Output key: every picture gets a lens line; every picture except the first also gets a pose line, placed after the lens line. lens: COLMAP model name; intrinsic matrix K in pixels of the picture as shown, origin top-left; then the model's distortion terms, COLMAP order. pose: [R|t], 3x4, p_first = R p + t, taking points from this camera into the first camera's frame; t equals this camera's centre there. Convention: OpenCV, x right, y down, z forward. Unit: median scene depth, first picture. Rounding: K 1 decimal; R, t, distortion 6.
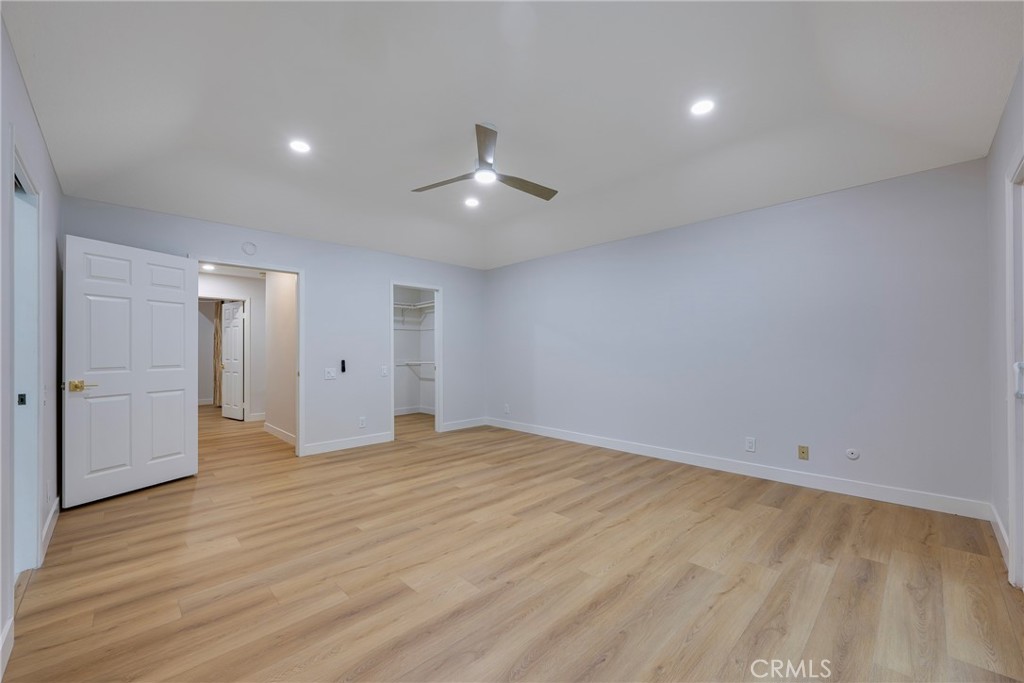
lens RADIAL K [[408.3, 0, 517.5], [0, 408.3, 347.0], [0, 0, 1]] dist [-0.002282, -0.000358]
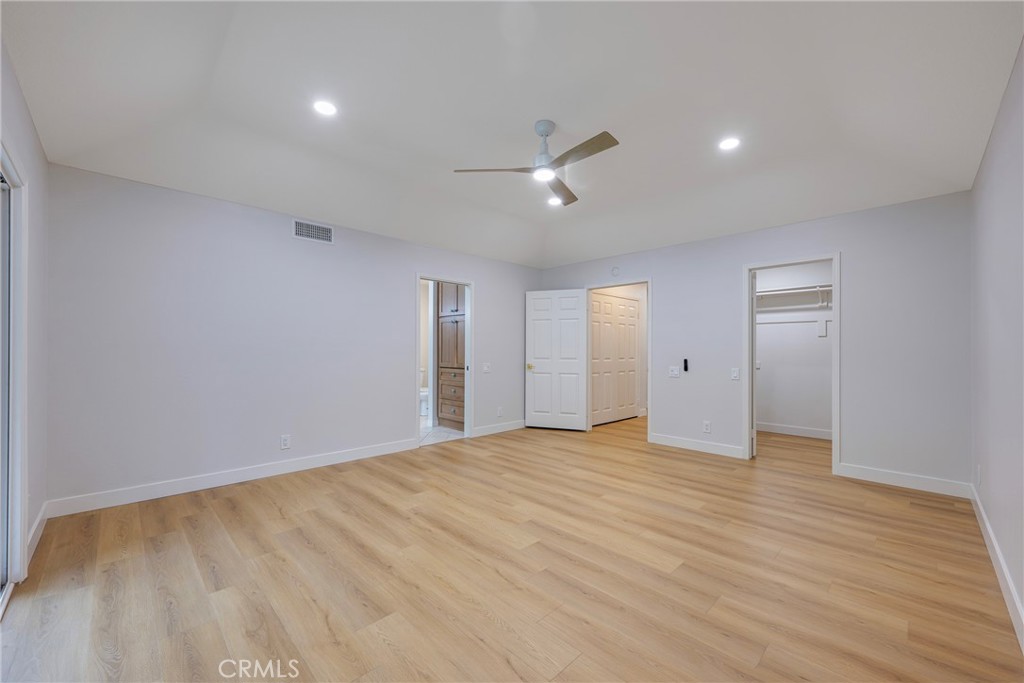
lens RADIAL K [[408.3, 0, 507.3], [0, 408.3, 349.6], [0, 0, 1]] dist [-0.002282, -0.000358]
pose [[-0.020960, 0.005569, -0.999765, 0.931022], [0.005352, 0.999971, 0.005458, 0.001599], [0.999766, -0.005237, -0.020989, 0.944856]]
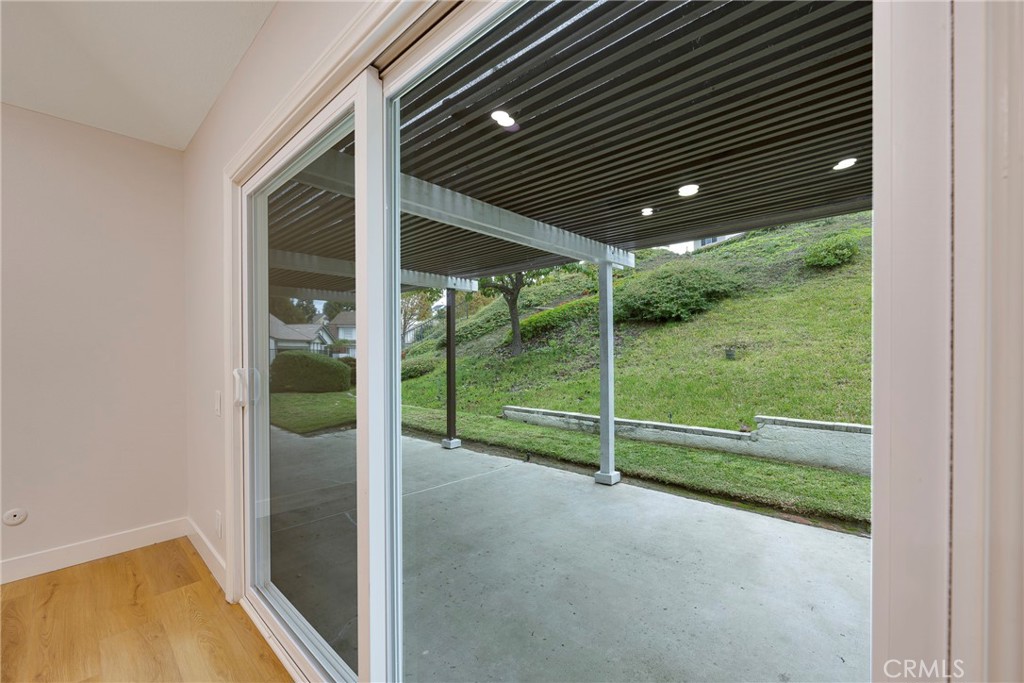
lens RADIAL K [[426.9, 0, 509.5], [0, 426.9, 352.1], [0, 0, 1]] dist [-0.000241, -0.000682]
pose [[-0.020250, -0.001139, 0.999794, 0.138678], [-0.000390, 0.999999, 0.001132, -0.002456], [-0.999795, -0.000367, -0.020250, 0.247363]]
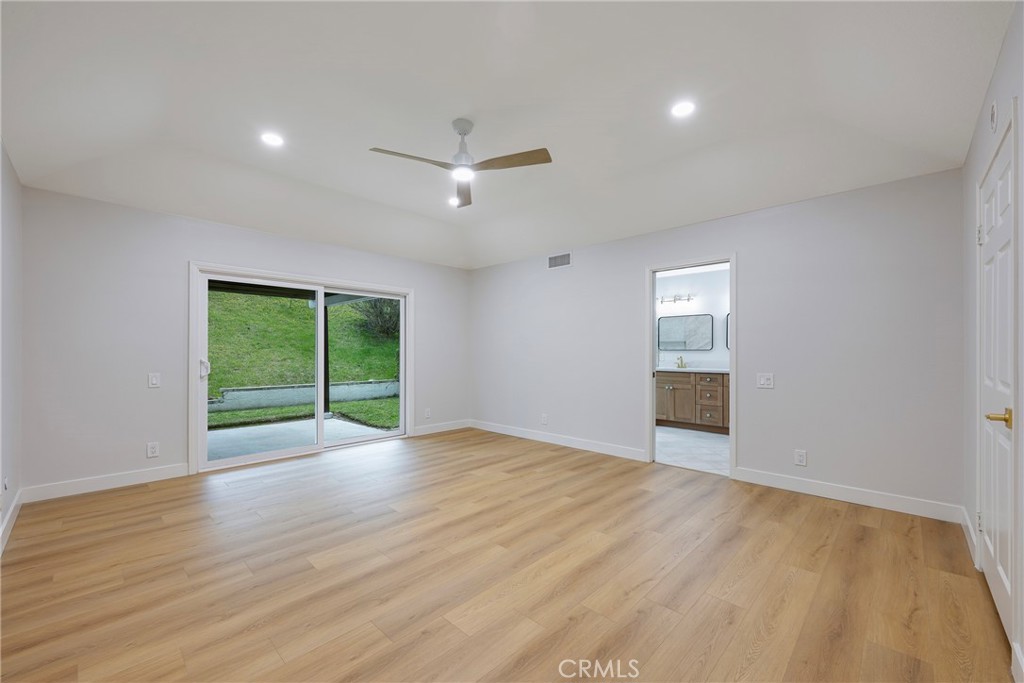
lens RADIAL K [[408.3, 0, 507.7], [0, 408.3, 351.1], [0, 0, 1]] dist [-0.002282, -0.000358]
pose [[-0.999972, 0.003750, -0.006485, -0.178306], [0.003805, 0.999957, -0.008437, 0.015524], [0.006453, -0.008461, -0.999943, 2.001906]]
